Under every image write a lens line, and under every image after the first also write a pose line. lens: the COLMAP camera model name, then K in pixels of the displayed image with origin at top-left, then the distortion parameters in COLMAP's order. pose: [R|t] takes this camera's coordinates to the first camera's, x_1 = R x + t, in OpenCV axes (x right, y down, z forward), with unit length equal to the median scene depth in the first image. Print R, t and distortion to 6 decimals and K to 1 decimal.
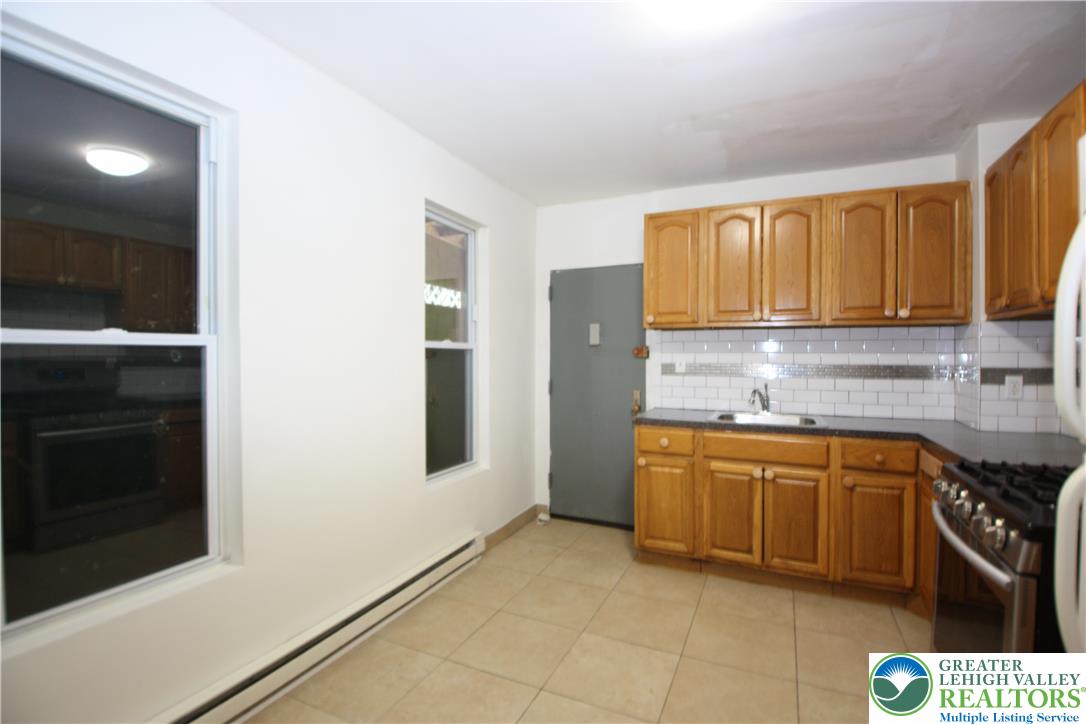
lens RADIAL K [[512.6, 0, 543.0], [0, 512.6, 362.0], [0, 0, 1]] dist [0.049136, -0.052215]
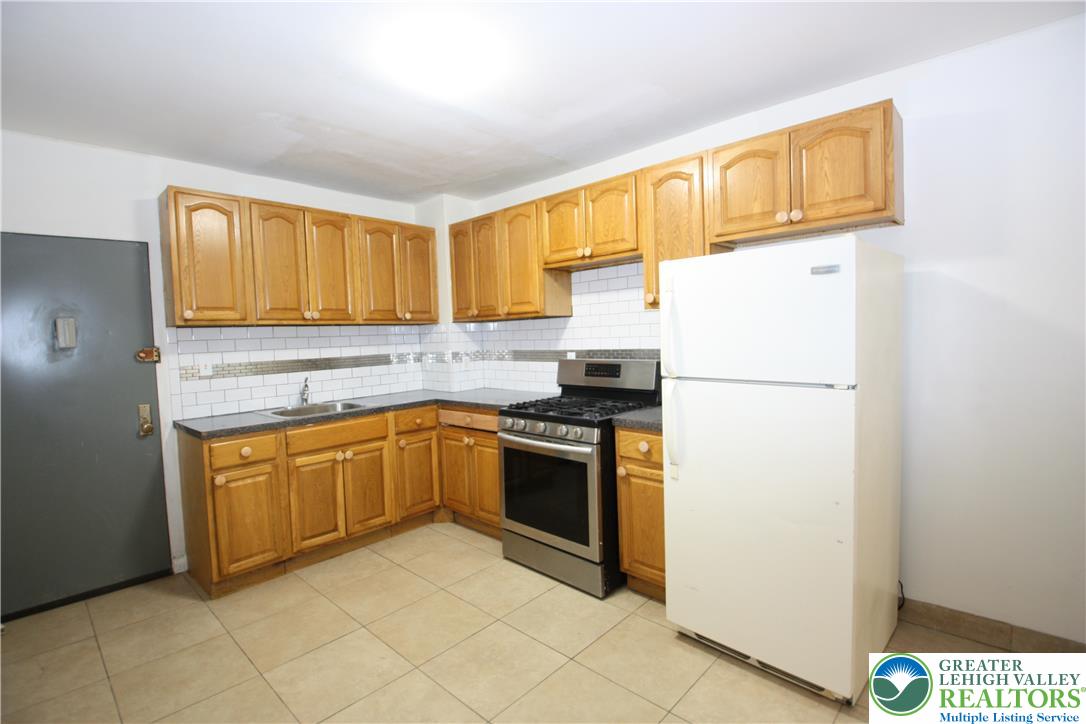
lens RADIAL K [[512.6, 0, 543.0], [0, 512.6, 362.0], [0, 0, 1]] dist [0.049136, -0.052215]
pose [[0.316460, -0.061746, 0.946594, -0.478471], [0.054222, 0.997425, 0.046935, -0.016705], [-0.947055, 0.036473, 0.318993, 0.214304]]
